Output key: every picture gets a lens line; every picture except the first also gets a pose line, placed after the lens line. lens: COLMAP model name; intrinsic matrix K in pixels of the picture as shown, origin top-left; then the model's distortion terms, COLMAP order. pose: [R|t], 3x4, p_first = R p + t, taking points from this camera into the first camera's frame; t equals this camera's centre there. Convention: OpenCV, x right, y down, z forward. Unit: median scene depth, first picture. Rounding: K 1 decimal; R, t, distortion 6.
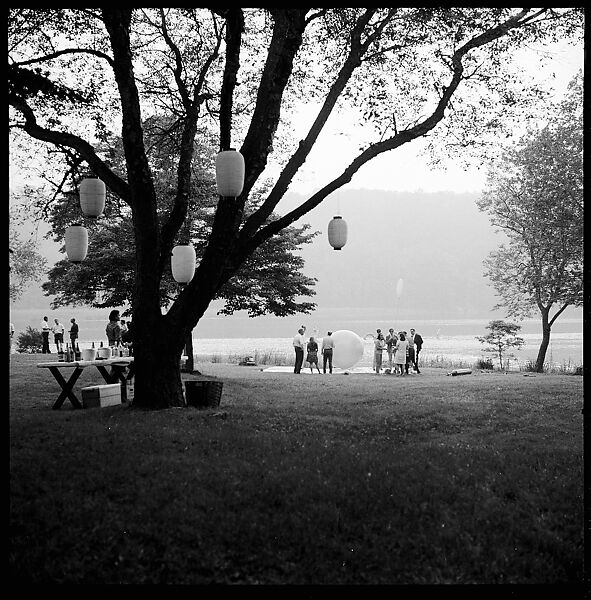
lens RADIAL K [[779.1, 0, 294.3], [0, 779.1, 299.1], [0, 0, 1]] dist [-0.002319, 0.000000]
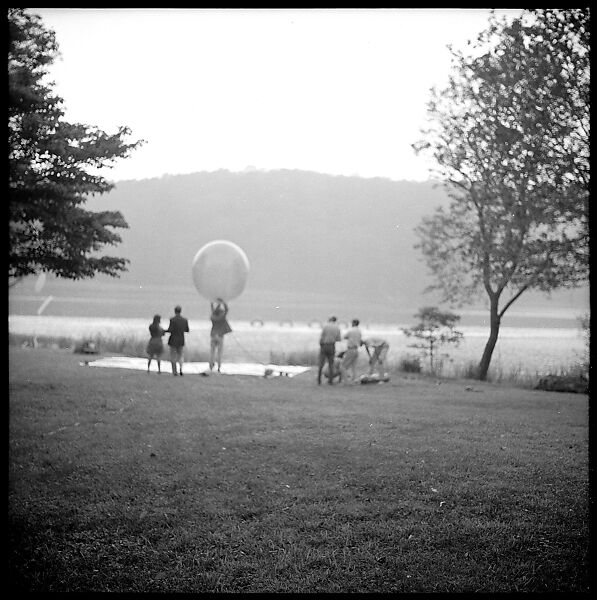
lens RADIAL K [[802.1, 0, 280.6], [0, 802.1, 294.8], [0, 0, 1]] dist [0.026702, 0.000000]
pose [[0.996171, 0.046373, 0.074116, 0.064603], [-0.047594, 0.998757, 0.014788, 0.011826], [-0.073338, -0.018258, 0.997140, 0.258234]]
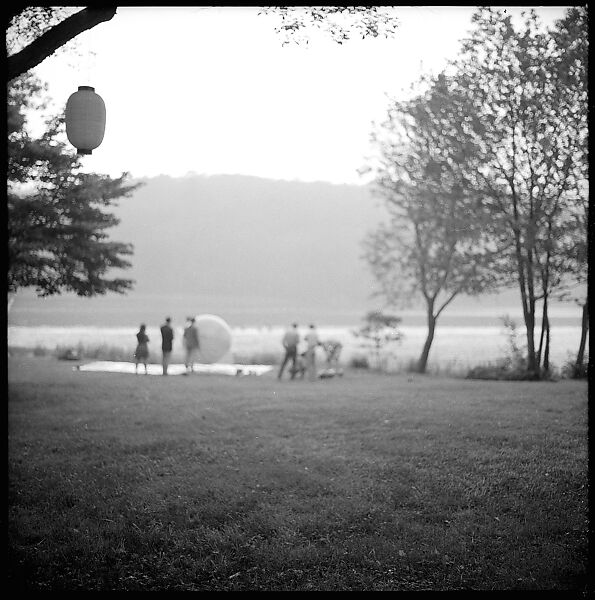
lens RADIAL K [[802.1, 0, 281.8], [0, 802.1, 291.9], [0, 0, 1]] dist [0.026702, 0.000000]
pose [[0.989199, 0.025214, 0.144395, 0.036832], [-0.025907, 0.999660, 0.002922, 0.007178], [-0.144273, -0.006631, 0.989516, 0.162744]]
